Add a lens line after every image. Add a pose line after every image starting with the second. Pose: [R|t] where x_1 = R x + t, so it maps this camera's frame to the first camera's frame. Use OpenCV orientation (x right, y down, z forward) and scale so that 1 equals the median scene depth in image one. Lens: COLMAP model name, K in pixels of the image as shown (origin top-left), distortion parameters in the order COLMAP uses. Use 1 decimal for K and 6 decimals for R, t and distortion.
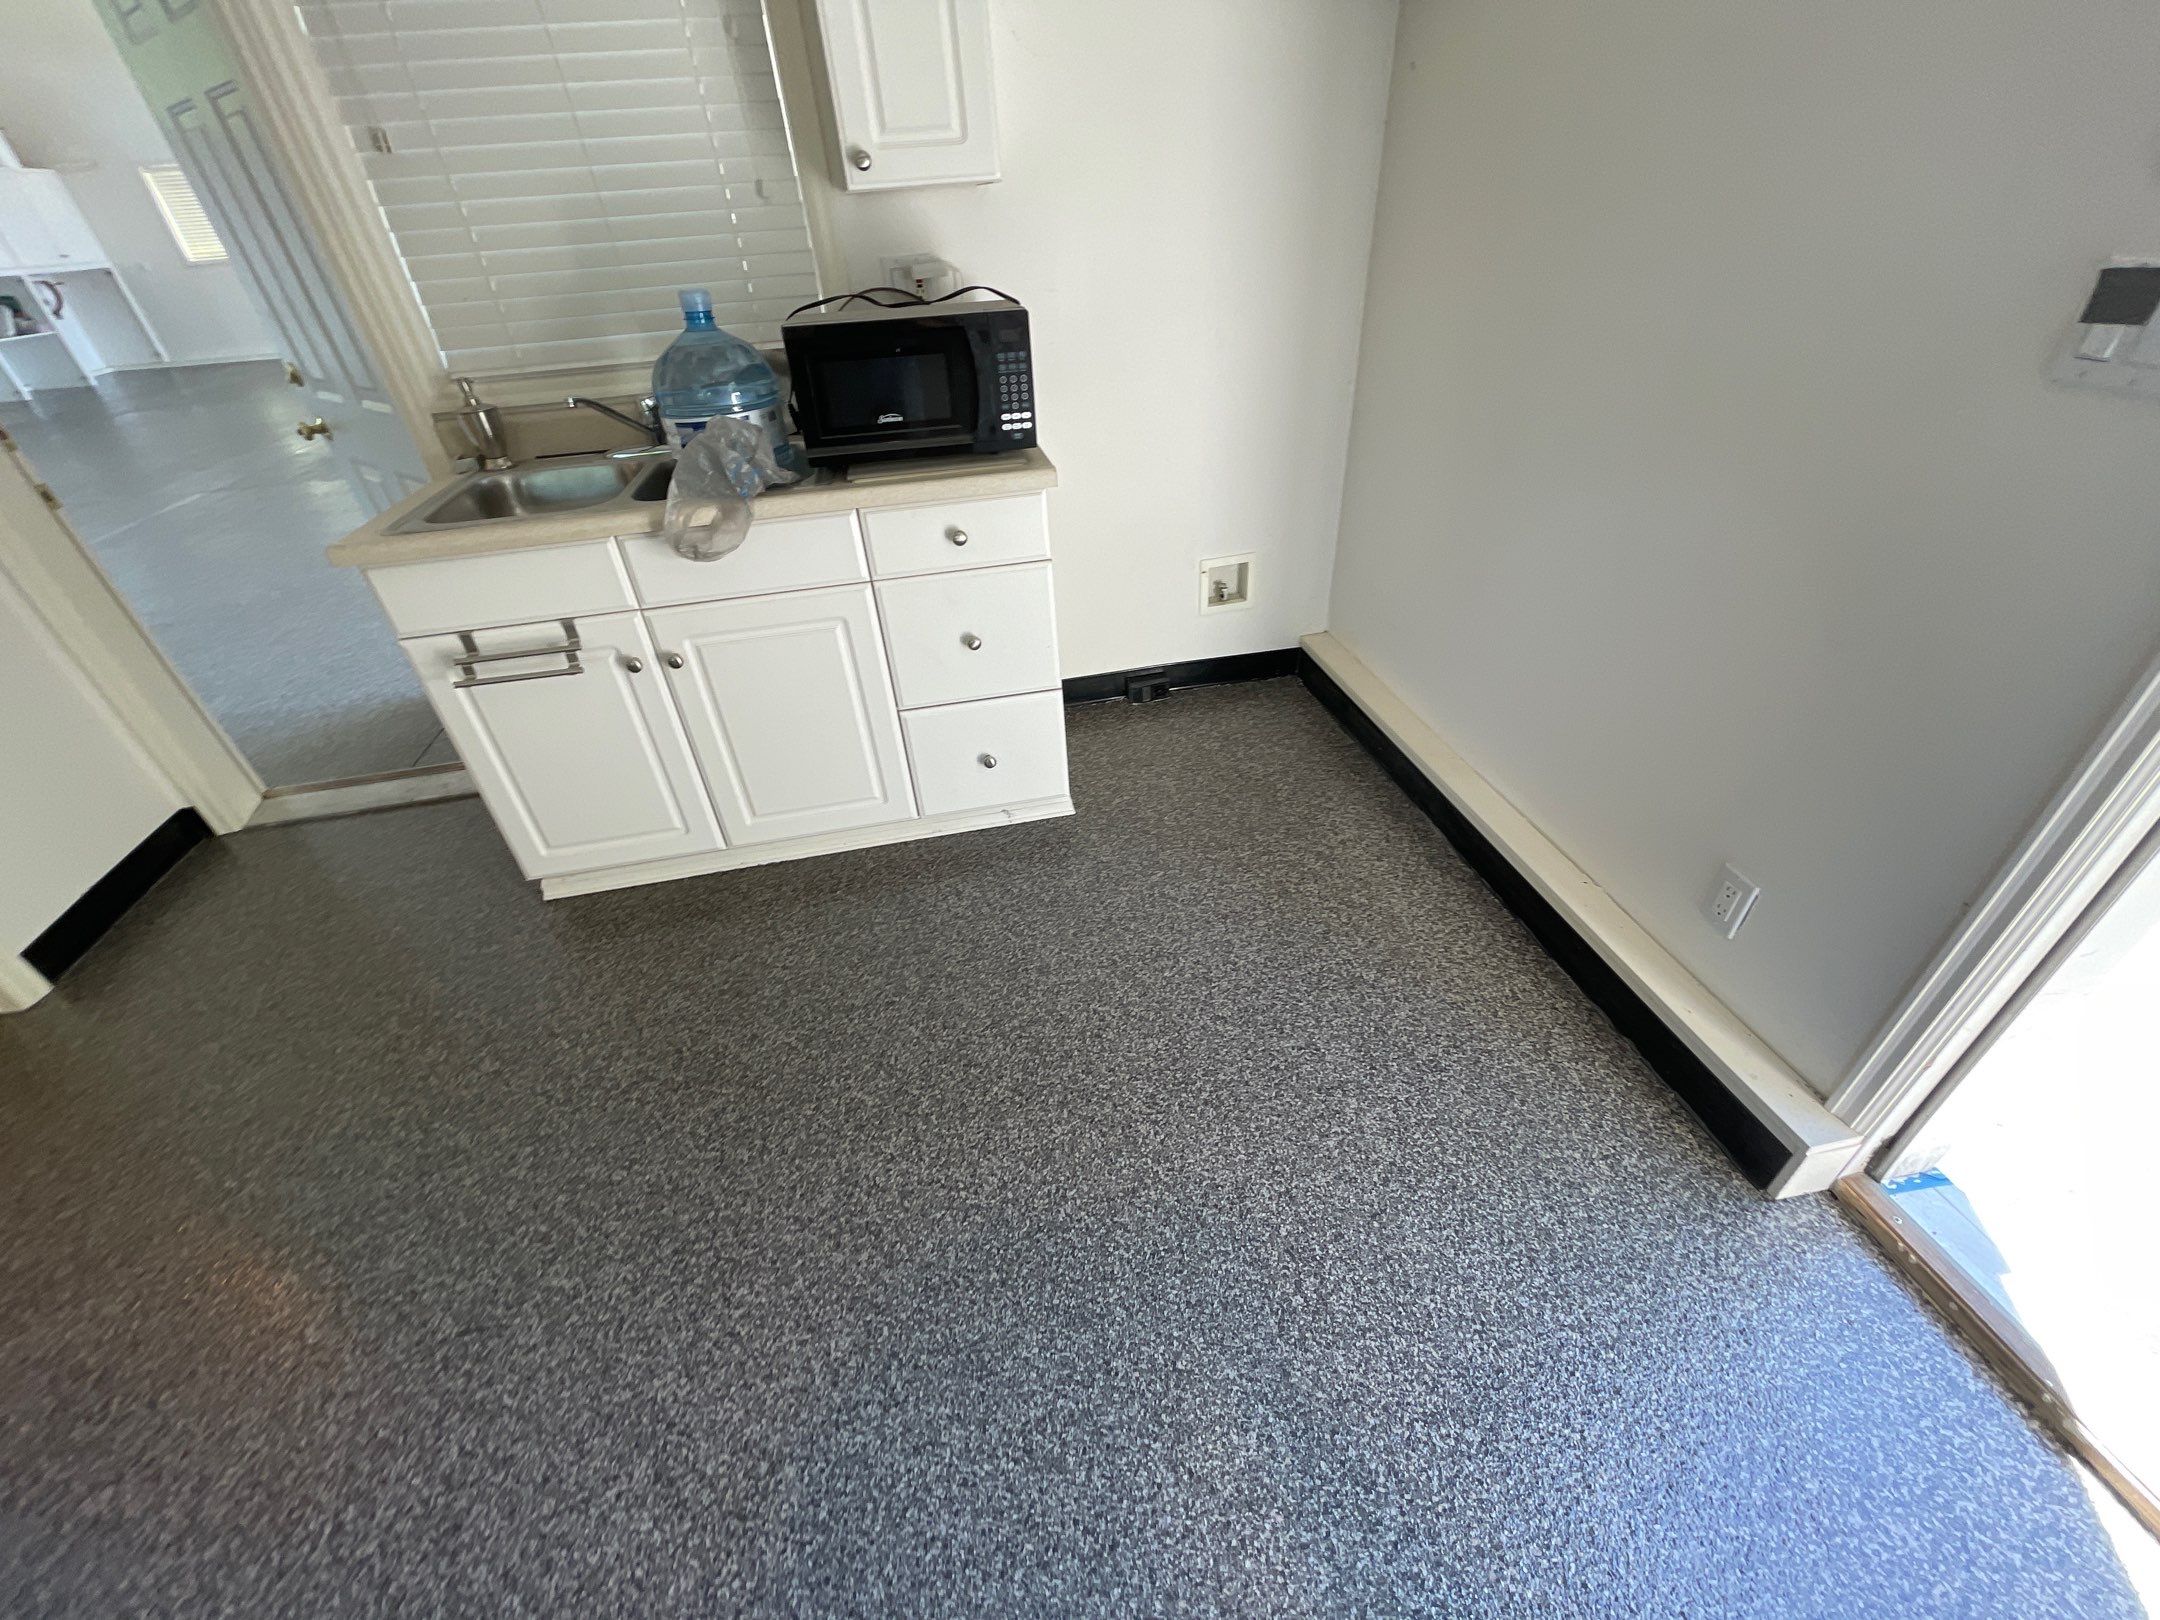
lens RADIAL K [[867.2, 0, 1065.0], [0, 867.2, 812.0], [0, 0, 1]] dist [-0.003453, 0.000466]
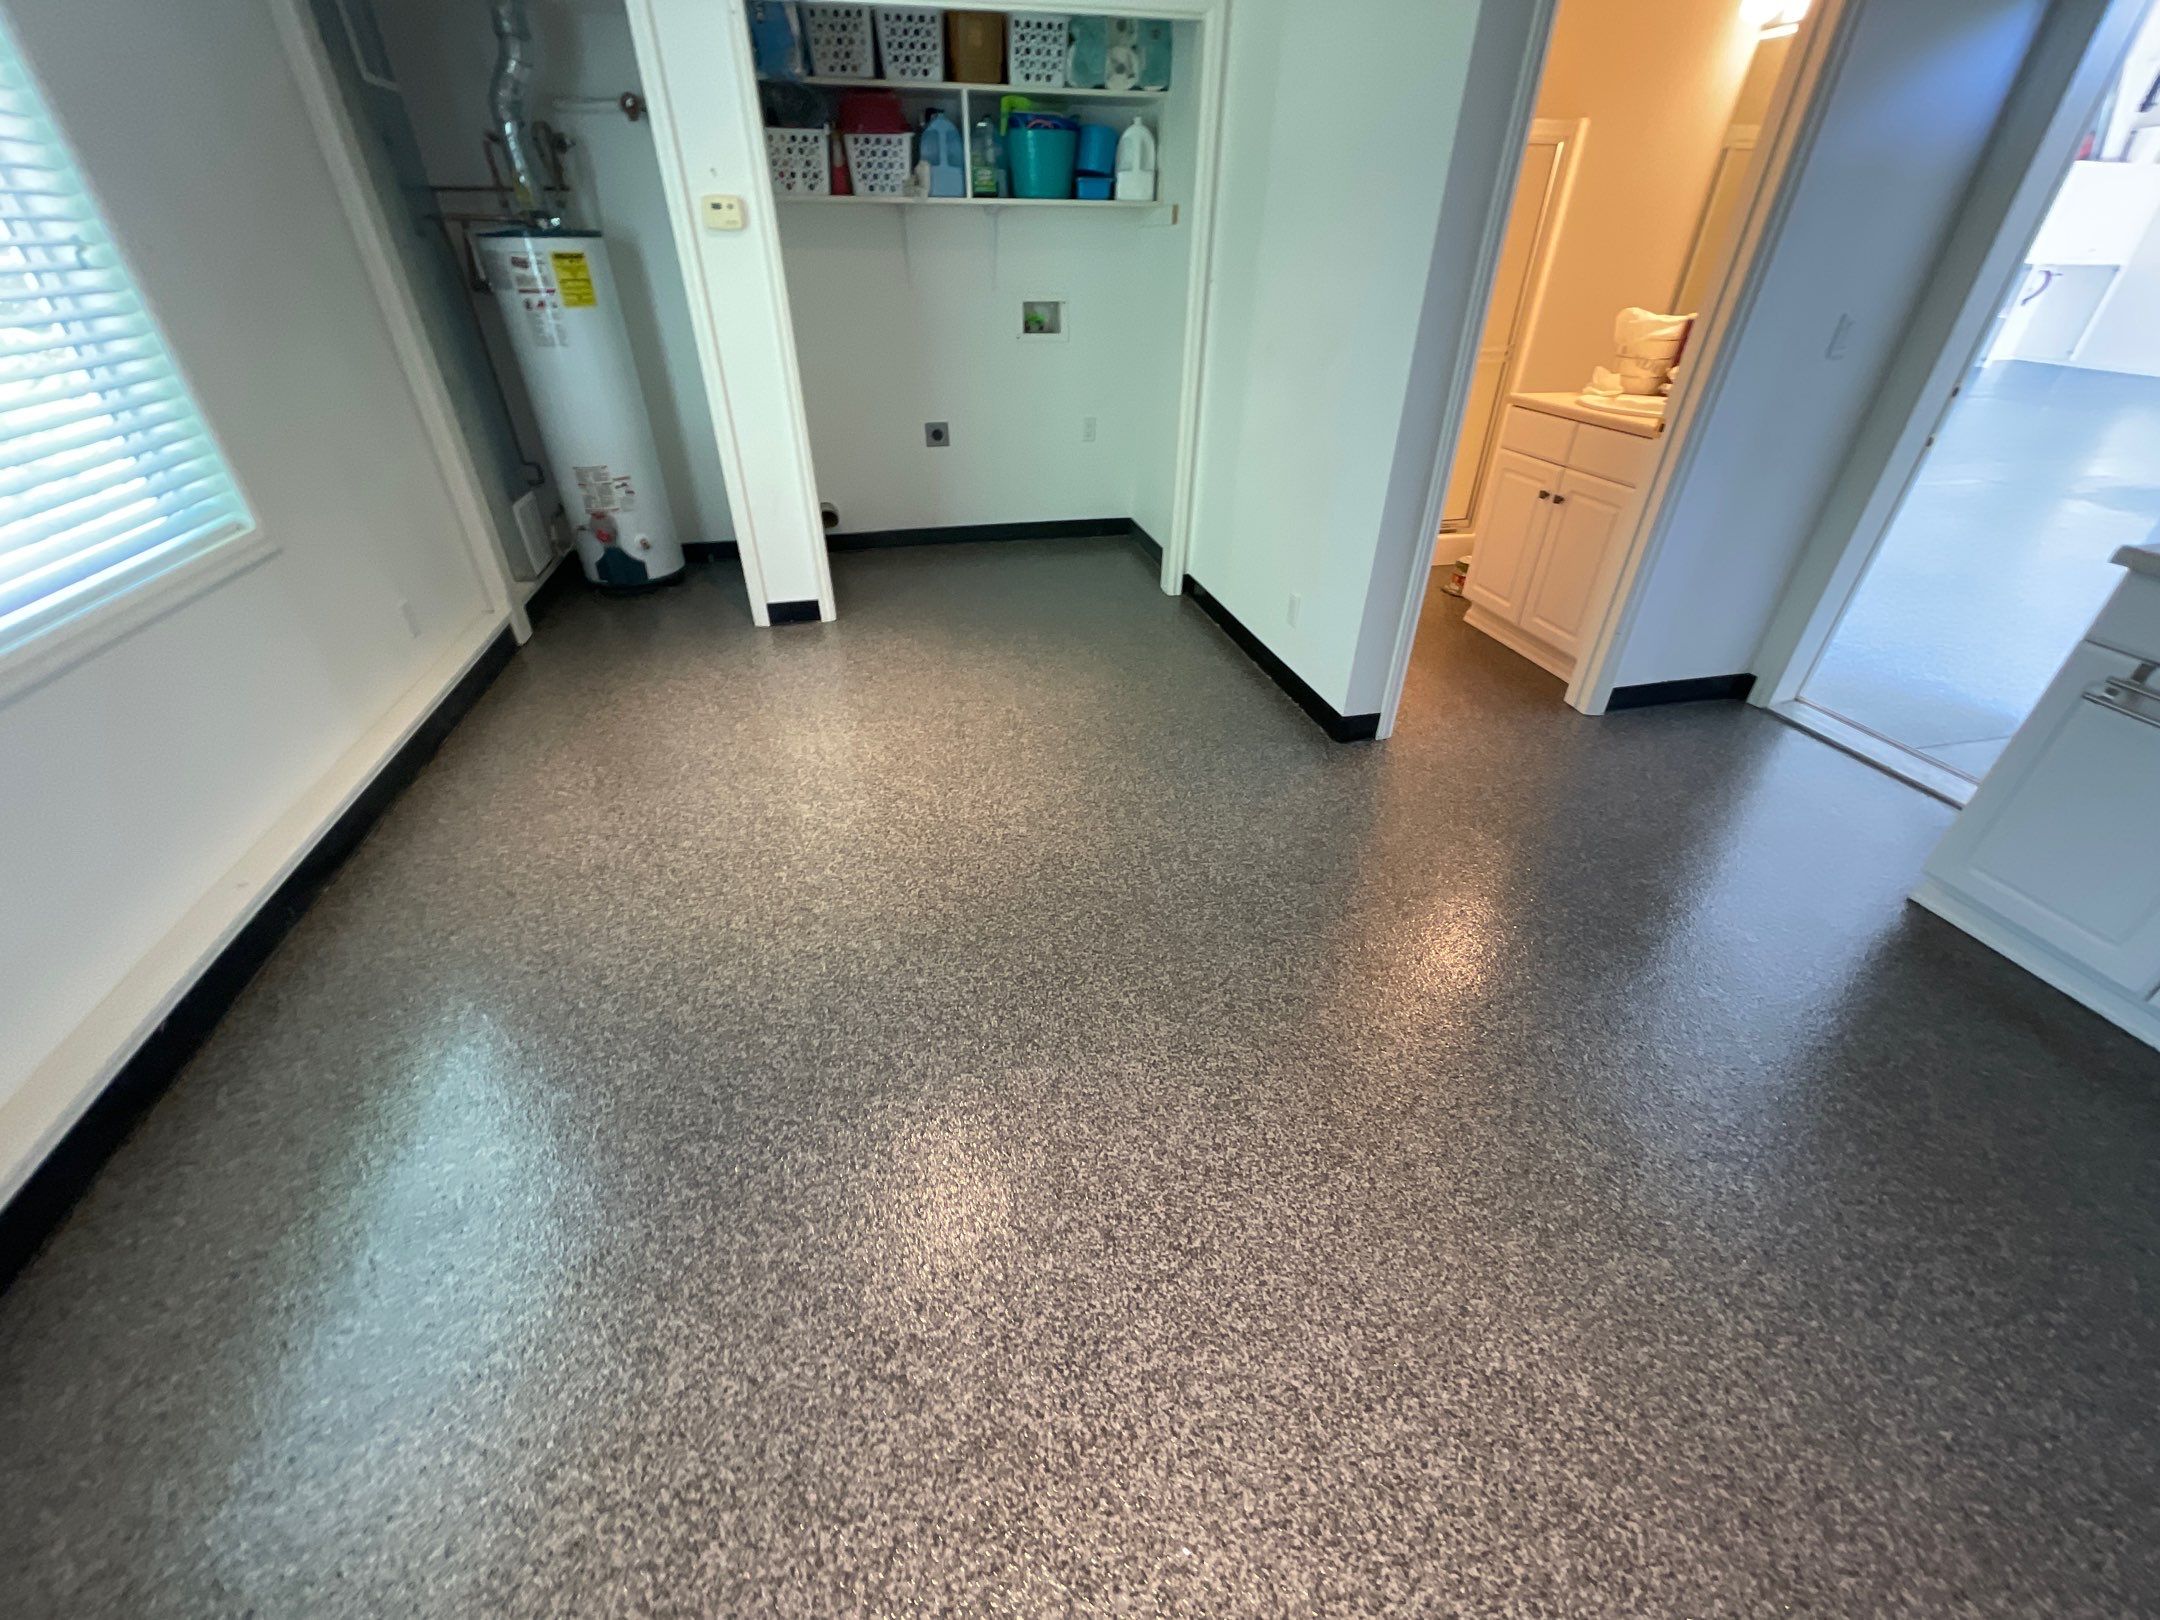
lens RADIAL K [[867.2, 0, 1082.6], [0, 867.2, 815.6], [0, 0, 1]] dist [-0.003453, 0.000466]
pose [[0.030795, 0.598969, -0.800180, 0.028543], [-0.590458, 0.656844, 0.468952, 0.027313], [0.806481, 0.458031, 0.373893, -0.047202]]
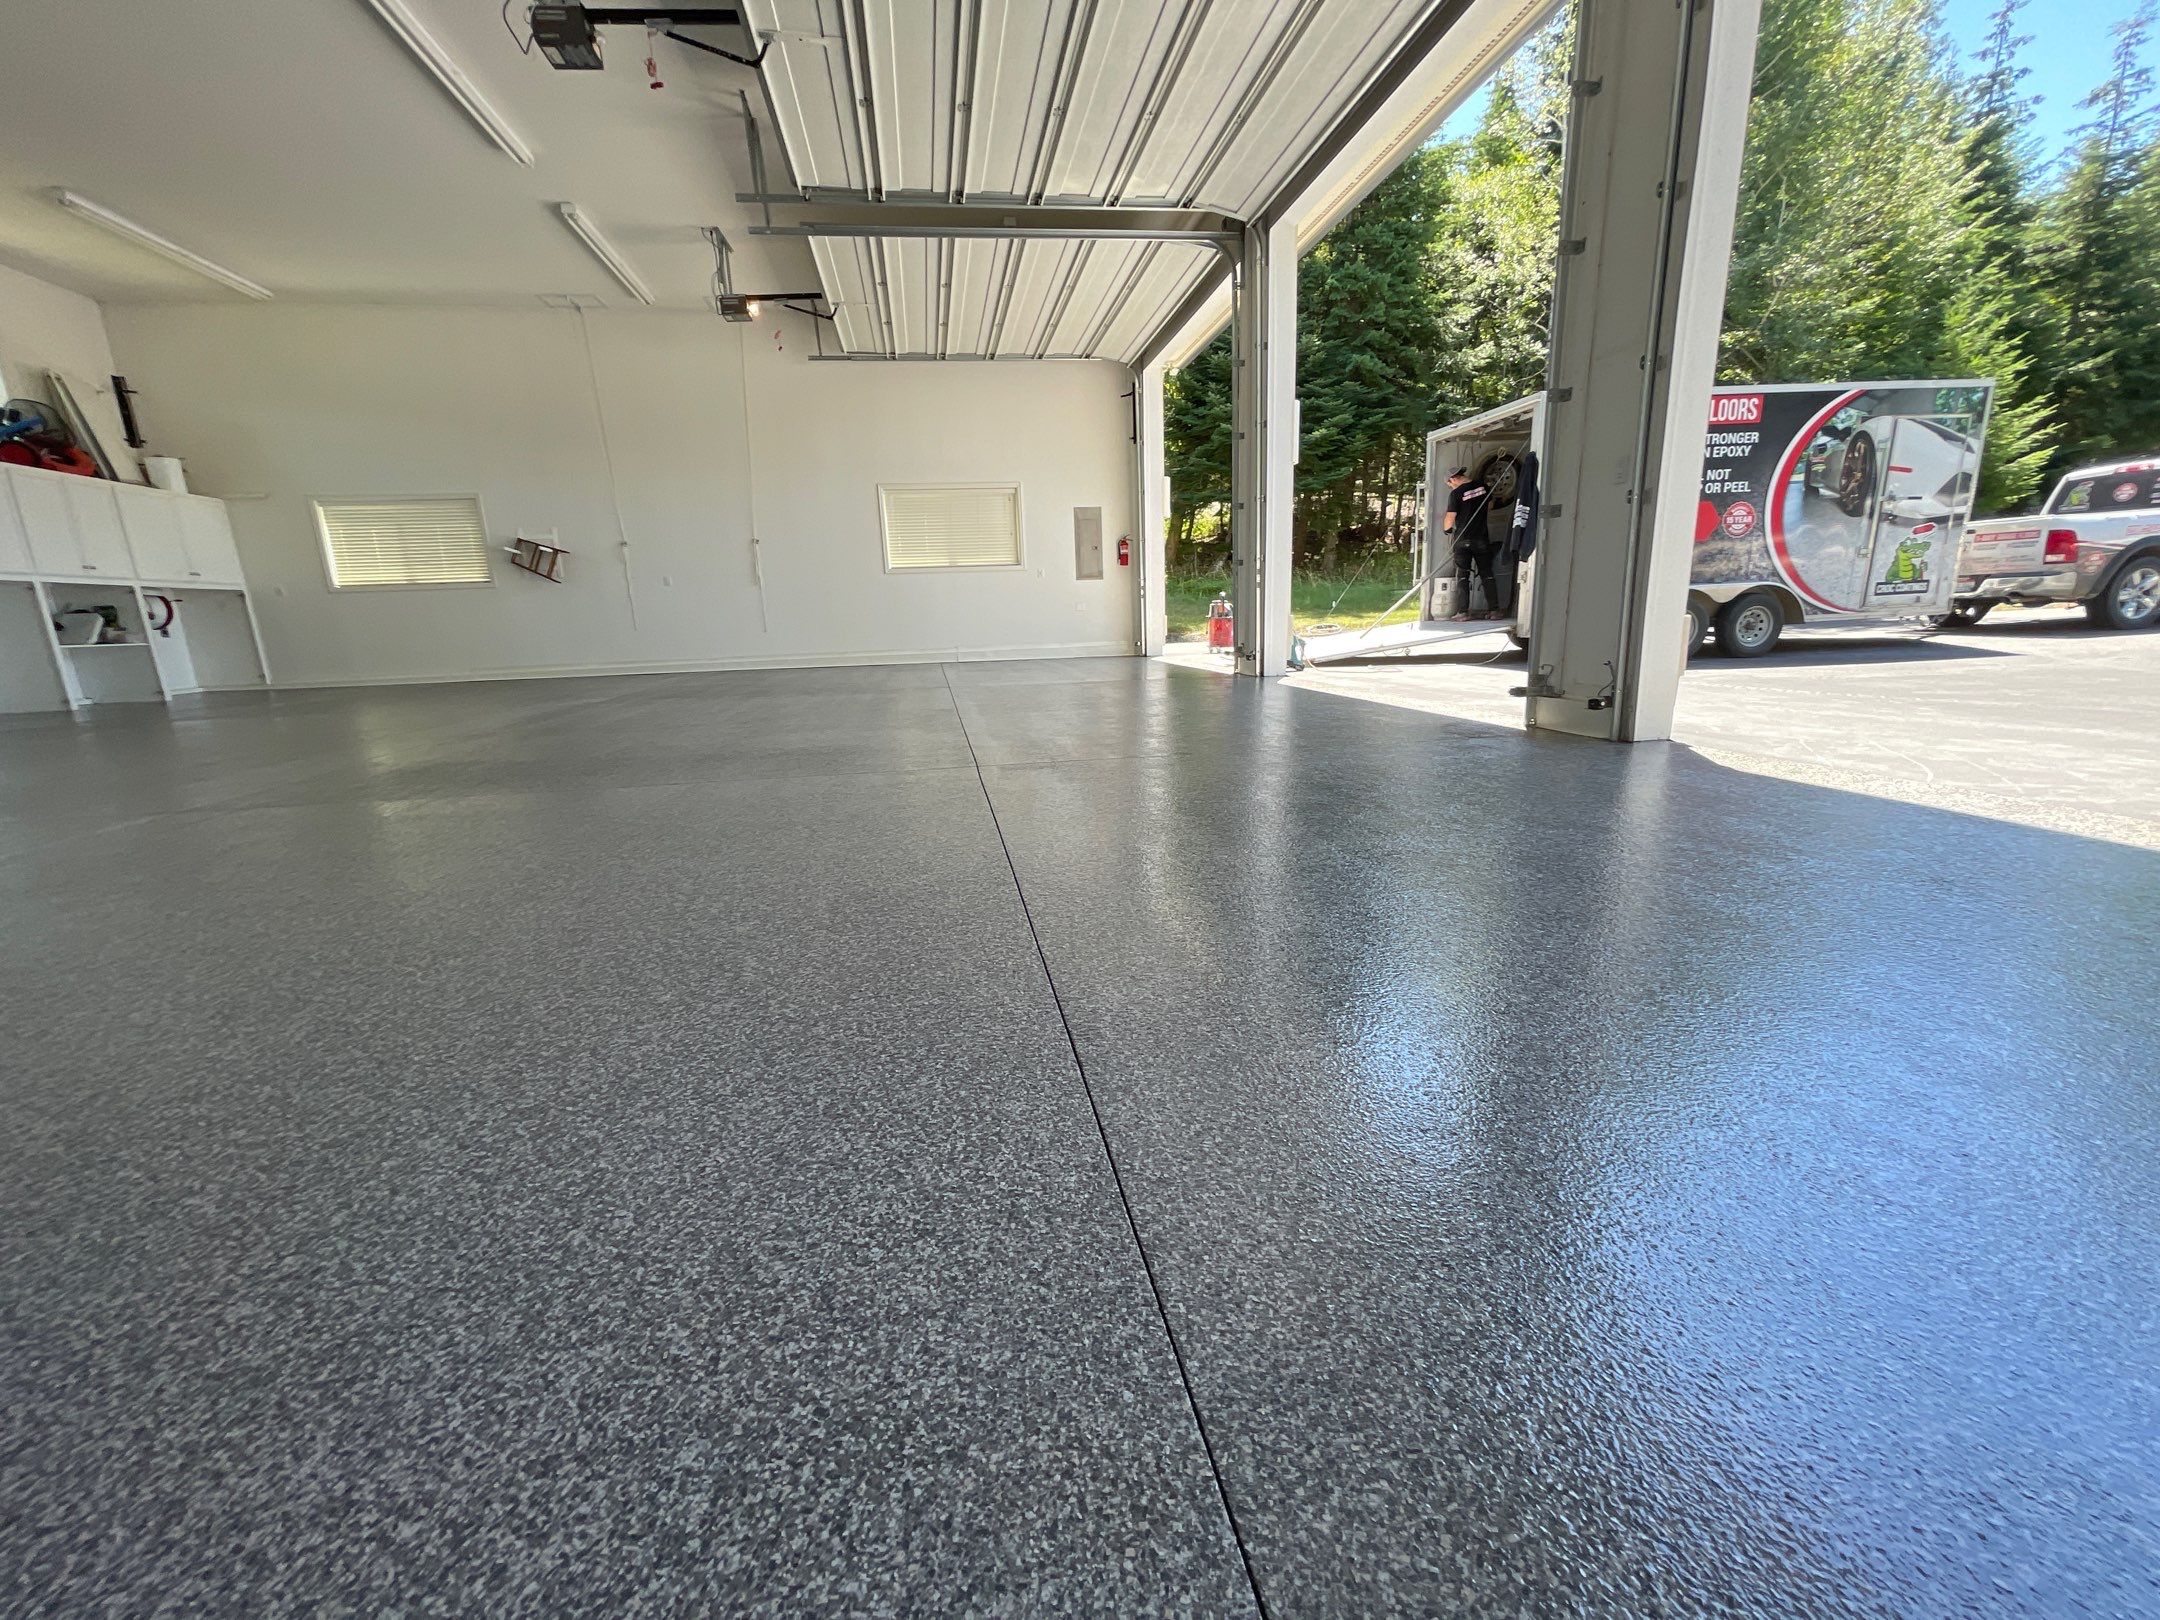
lens RADIAL K [[867.2, 0, 1075.8], [0, 867.2, 819.9], [0, 0, 1]] dist [-0.003453, 0.000466]
pose [[0.999530, 0.024074, -0.018985, -0.233022], [-0.029414, 0.927672, -0.372237, -0.103871], [0.008651, 0.372620, 0.927944, 0.286822]]
